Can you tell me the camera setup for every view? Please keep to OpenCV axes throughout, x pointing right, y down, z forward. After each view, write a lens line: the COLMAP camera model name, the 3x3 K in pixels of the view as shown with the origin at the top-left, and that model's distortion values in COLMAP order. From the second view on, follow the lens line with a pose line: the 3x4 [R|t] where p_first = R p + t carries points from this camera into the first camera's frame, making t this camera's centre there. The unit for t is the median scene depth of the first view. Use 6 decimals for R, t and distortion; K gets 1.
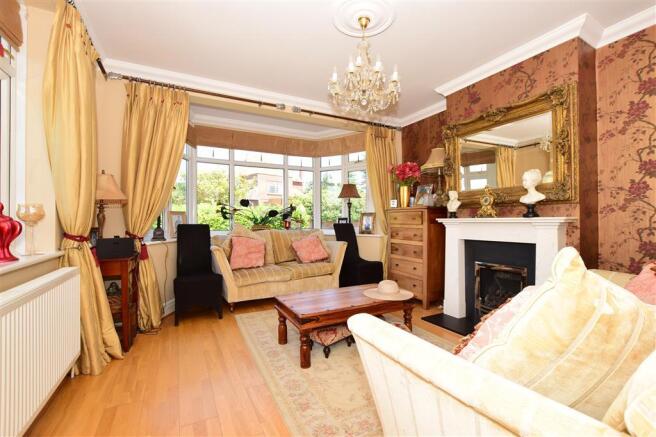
lens RADIAL K [[293.1, 0, 328.8], [0, 293.1, 218.8], [0, 0, 1]] dist [-0.005062, -0.000286]
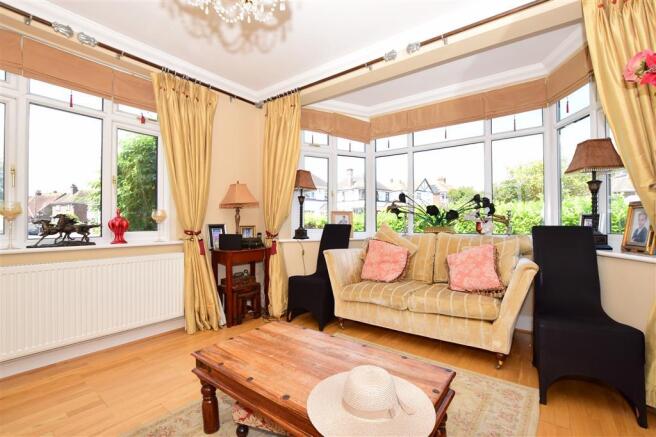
lens RADIAL K [[293.1, 0, 328.7], [0, 293.1, 218.1], [0, 0, 1]] dist [-0.005062, -0.000286]
pose [[0.430367, -0.010212, -0.902596, 0.372565], [0.004081, 0.999948, -0.009368, 0.006899], [0.902645, 0.000348, 0.430386, 0.533340]]
